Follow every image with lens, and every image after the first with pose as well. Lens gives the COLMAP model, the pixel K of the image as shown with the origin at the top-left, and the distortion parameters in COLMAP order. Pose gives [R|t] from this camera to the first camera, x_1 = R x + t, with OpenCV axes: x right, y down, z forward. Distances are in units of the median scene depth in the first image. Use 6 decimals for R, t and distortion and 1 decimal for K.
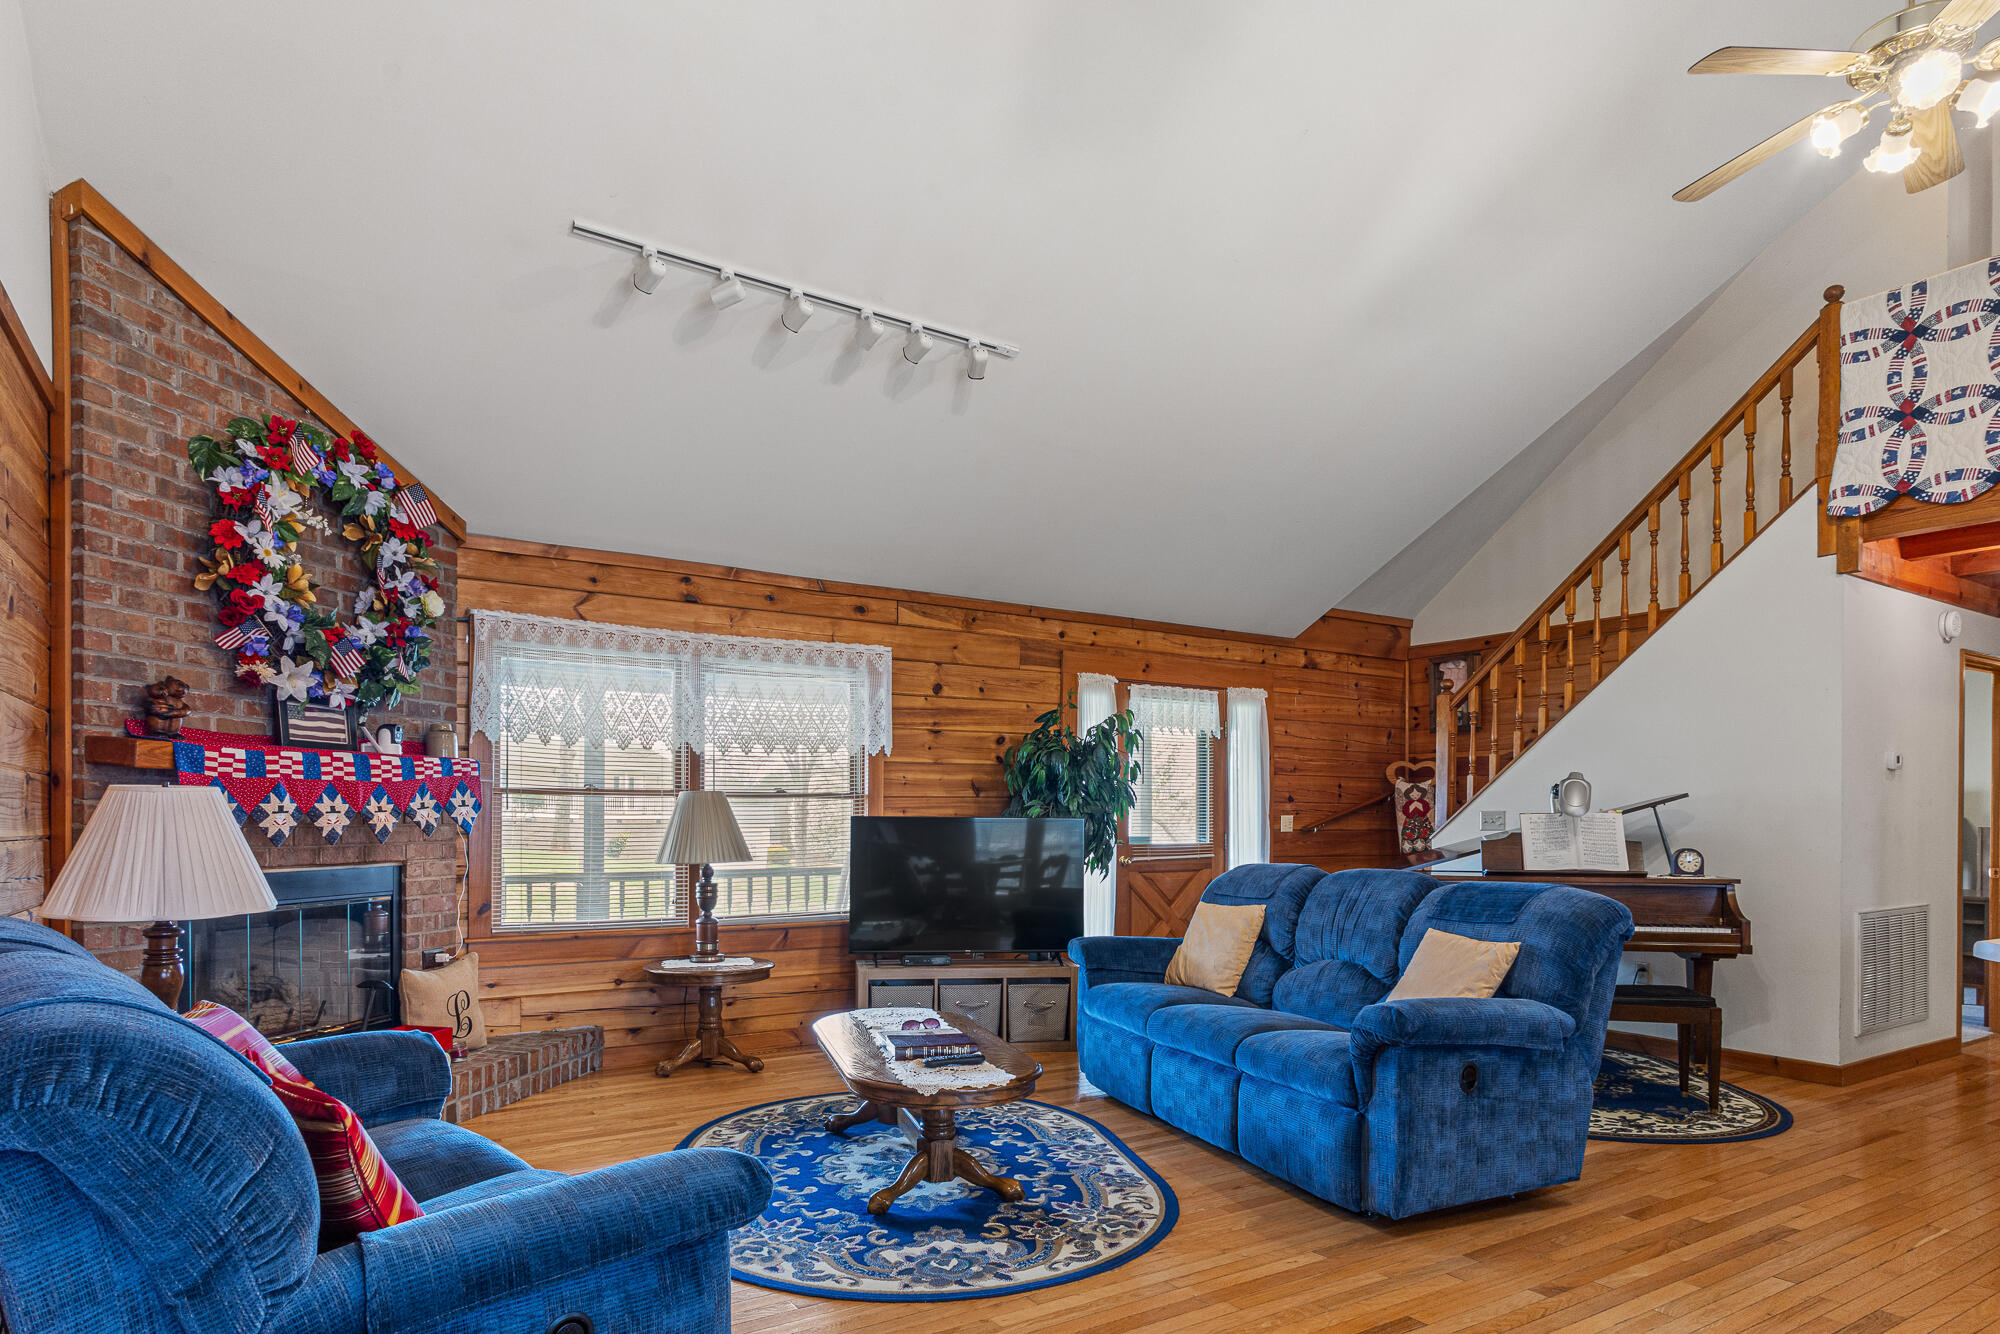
lens RADIAL K [[1140.0, 0, 996.7], [0, 1140.0, 822.9], [0, 0, 1]] dist [-0.012119, 0.010145]
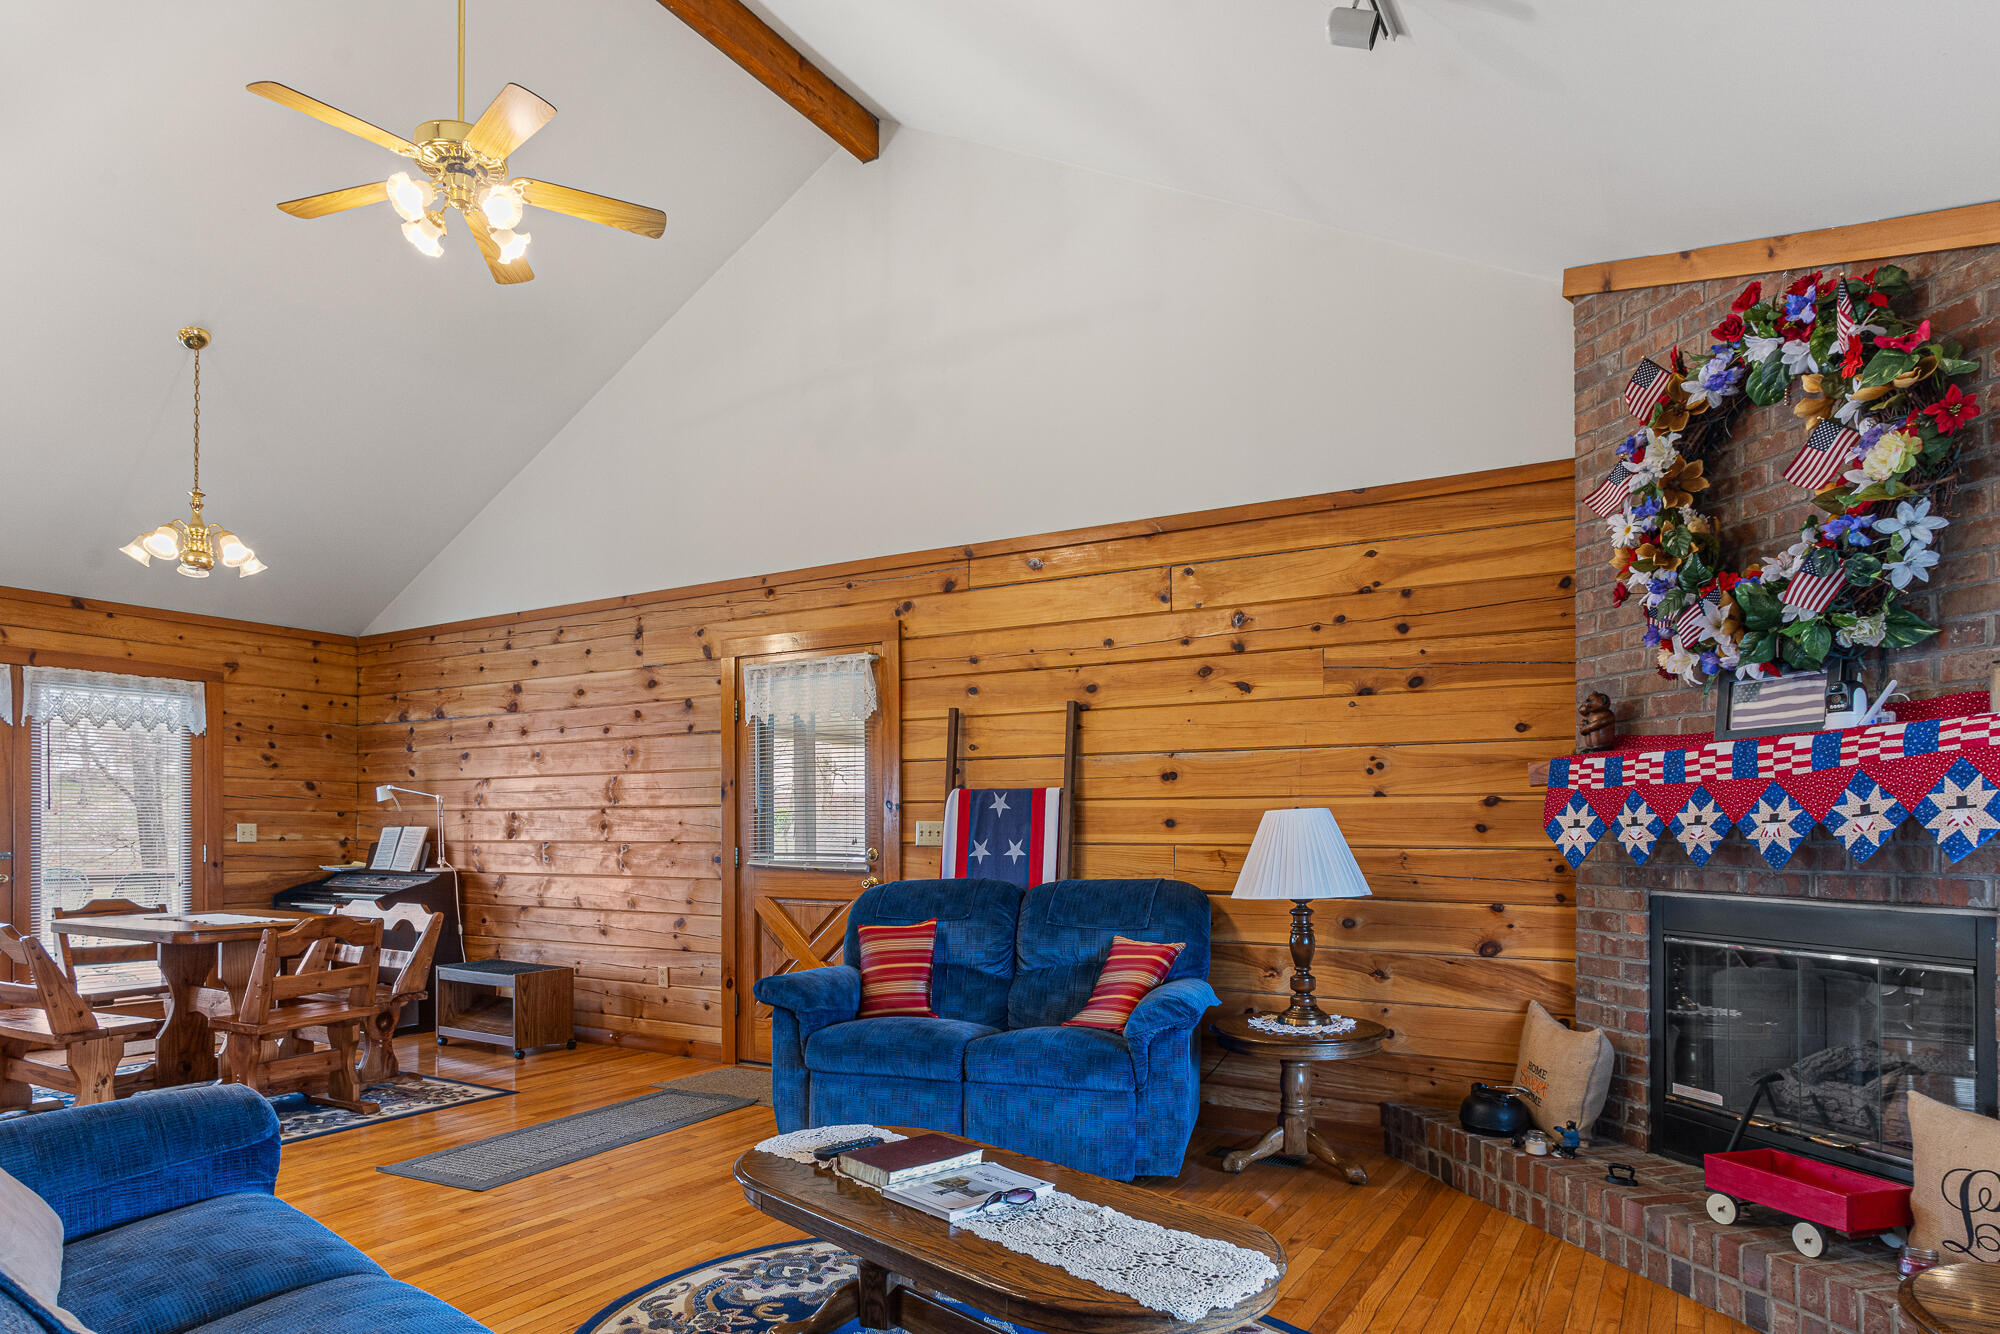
lens RADIAL K [[1200.8, 0, 966.8], [0, 1200.8, 822.2], [0, 0, 1]] dist [-0.005788, 0.005192]
pose [[-0.904404, -0.006225, -0.426631, 0.161032], [-0.004372, 0.999976, -0.005323, -0.003093], [0.426654, -0.002949, -0.904410, 1.200106]]
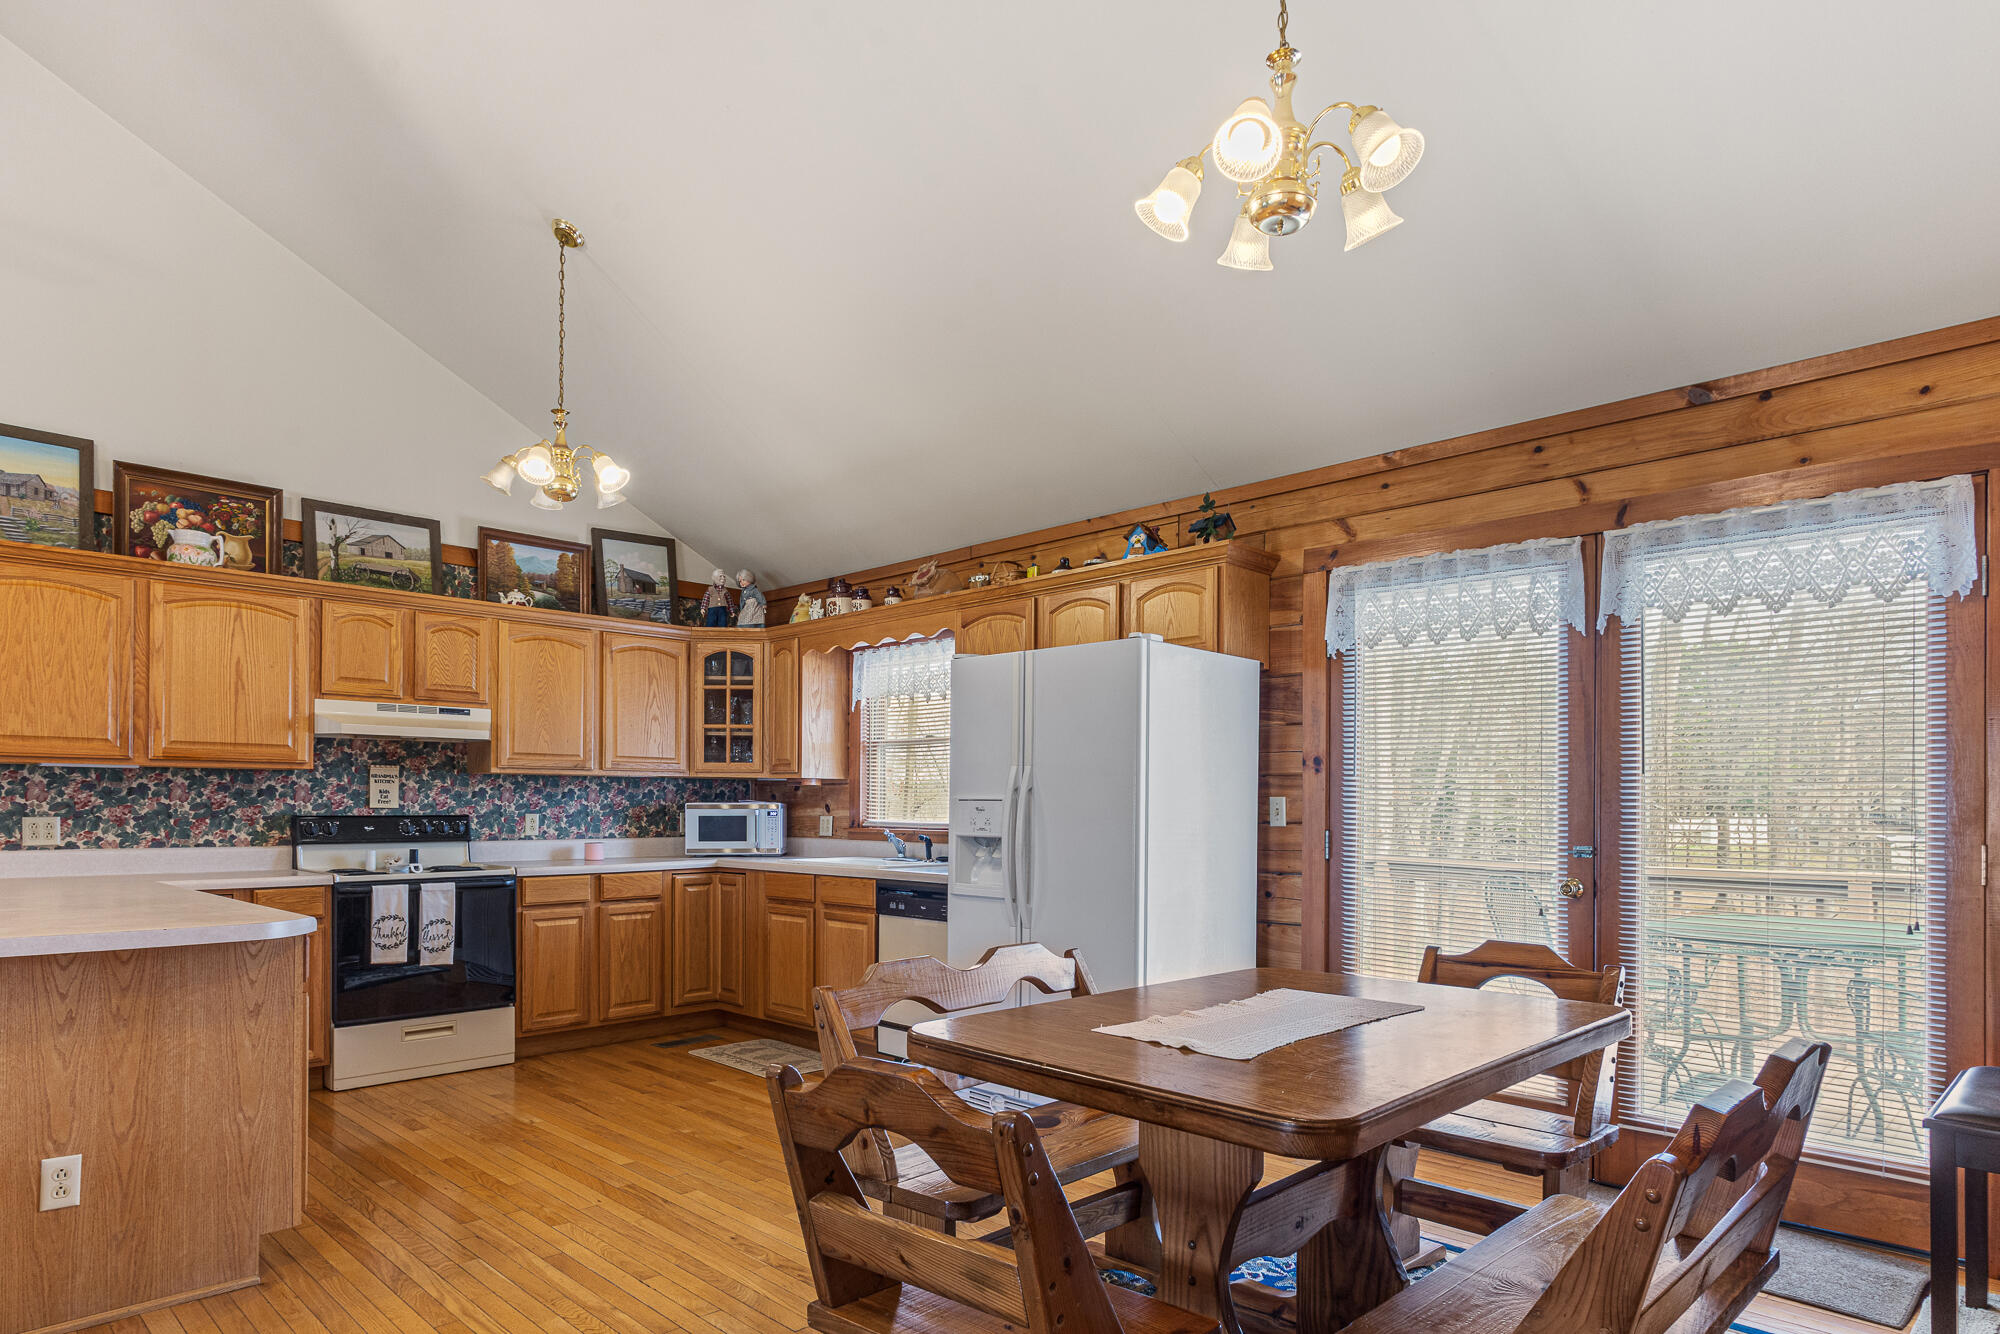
lens RADIAL K [[1140.0, 0, 980.2], [0, 1140.0, 798.5], [0, 0, 1]] dist [-0.012119, 0.010145]
pose [[-0.215142, 0.001976, 0.976581, -0.081122], [-0.002925, 0.999992, -0.002667, -0.001764], [-0.976578, -0.003430, -0.215135, 0.182115]]
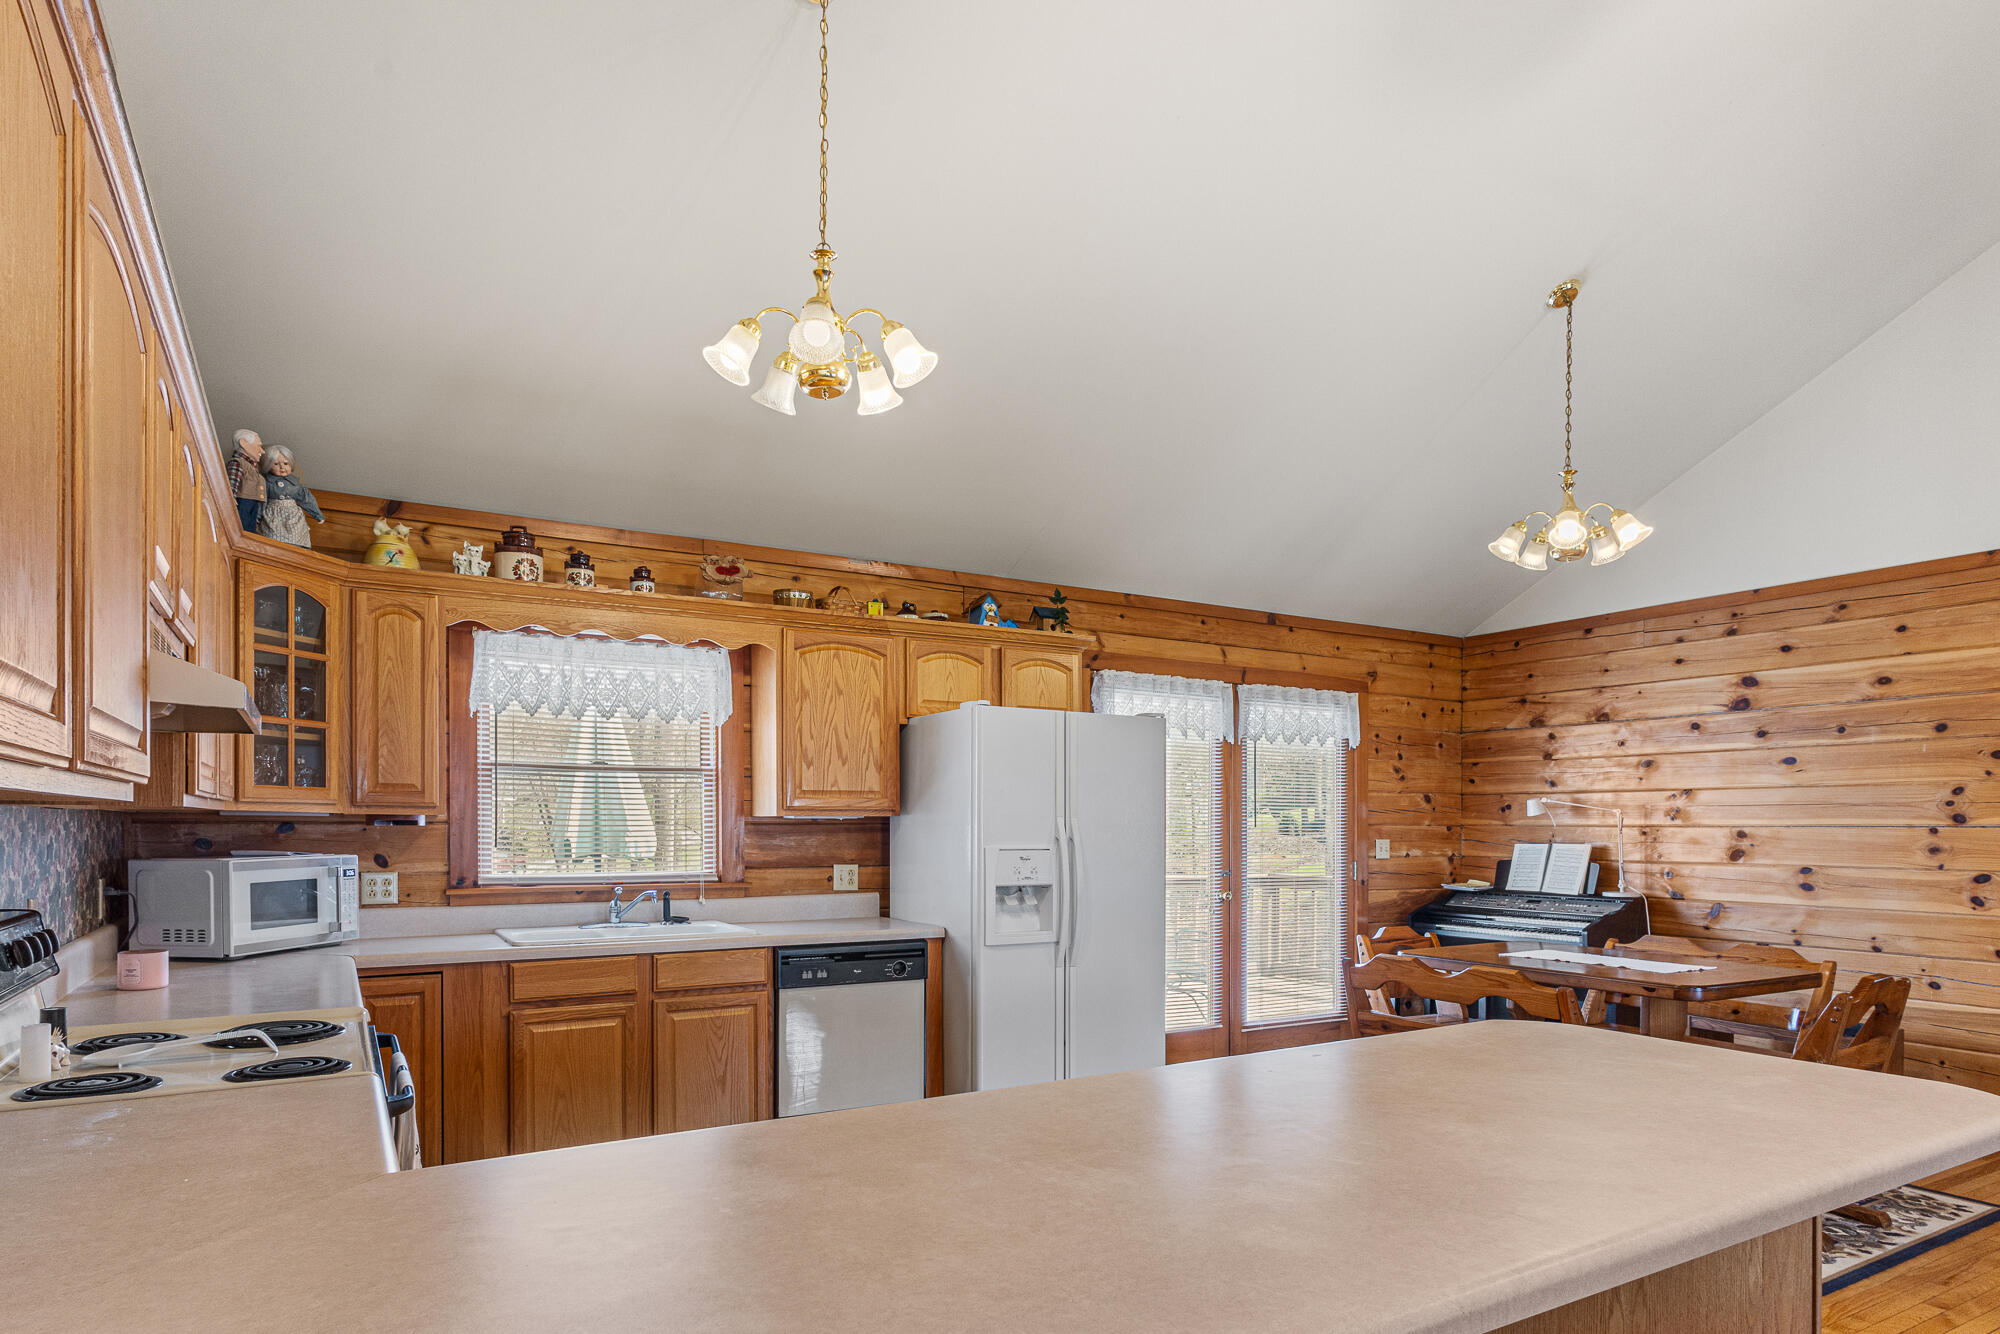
lens RADIAL K [[1140.0, 0, 983.0], [0, 1140.0, 828.1], [0, 0, 1]] dist [-0.012119, 0.010145]
pose [[-0.998860, -0.006085, 0.047344, 0.725568], [-0.005753, 0.999958, 0.007132, -0.024882], [-0.047386, 0.006851, -0.998853, 0.856272]]
